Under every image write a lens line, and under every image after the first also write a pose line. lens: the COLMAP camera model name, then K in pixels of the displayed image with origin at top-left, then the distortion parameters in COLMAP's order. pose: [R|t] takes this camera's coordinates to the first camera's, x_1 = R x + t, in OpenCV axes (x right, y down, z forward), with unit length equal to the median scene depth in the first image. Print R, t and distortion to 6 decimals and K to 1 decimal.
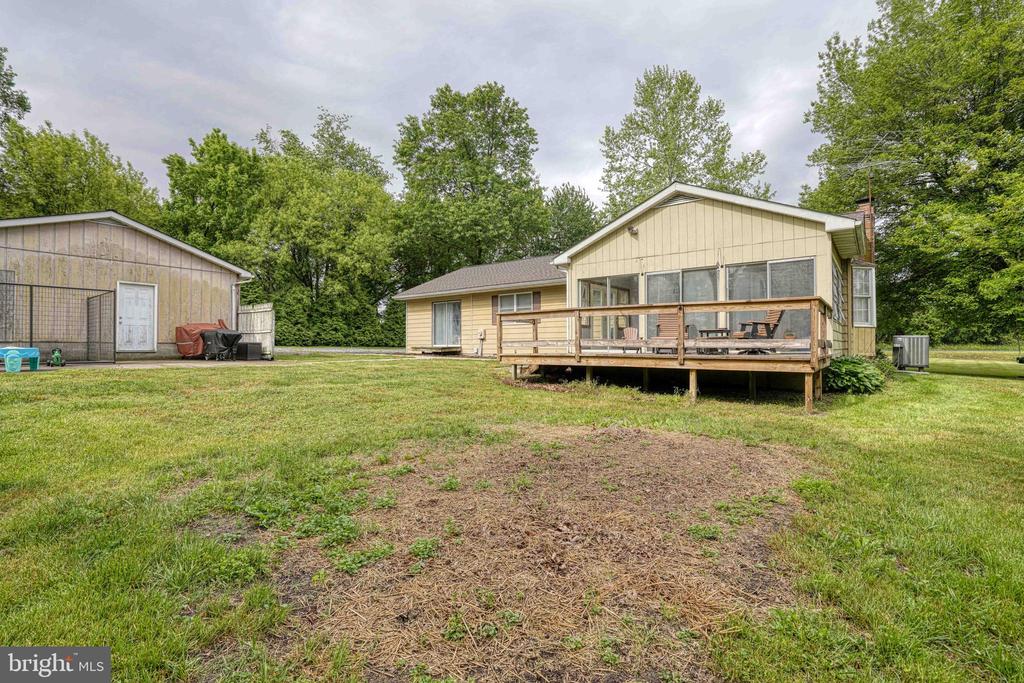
lens RADIAL K [[462.1, 0, 512.8], [0, 462.1, 342.8], [0, 0, 1]] dist [-0.018940, 0.000383]
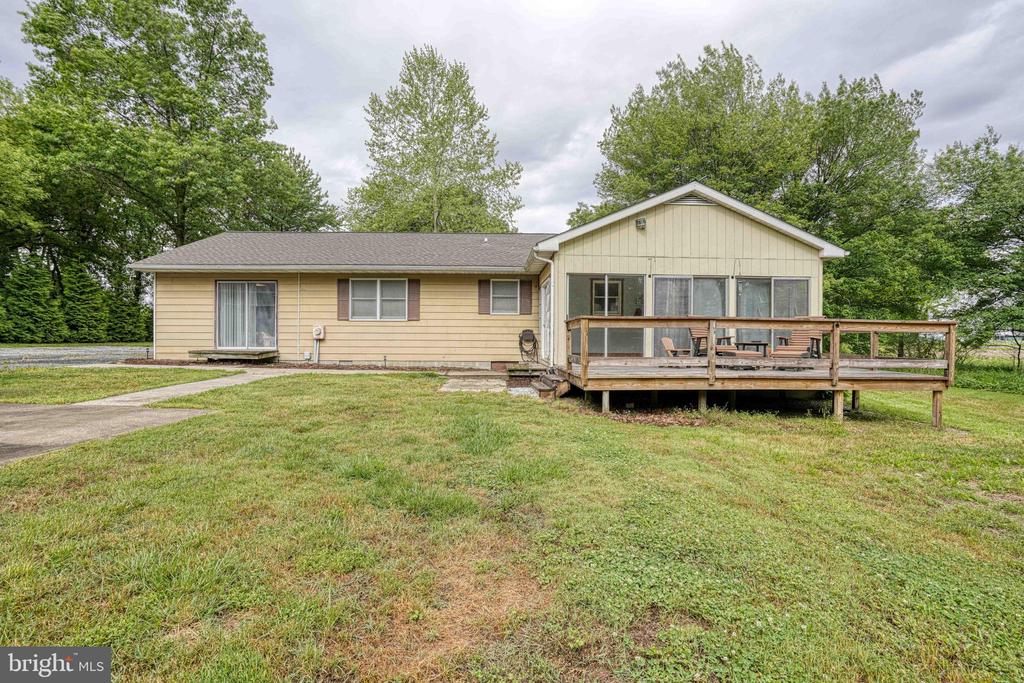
lens RADIAL K [[462.1, 0, 511.8], [0, 462.1, 342.6], [0, 0, 1]] dist [-0.018940, 0.000383]
pose [[0.775007, 0.004734, 0.631935, -0.282681], [-0.015464, 0.999815, 0.011474, -0.015929], [-0.631764, -0.018664, 0.774936, 0.281888]]
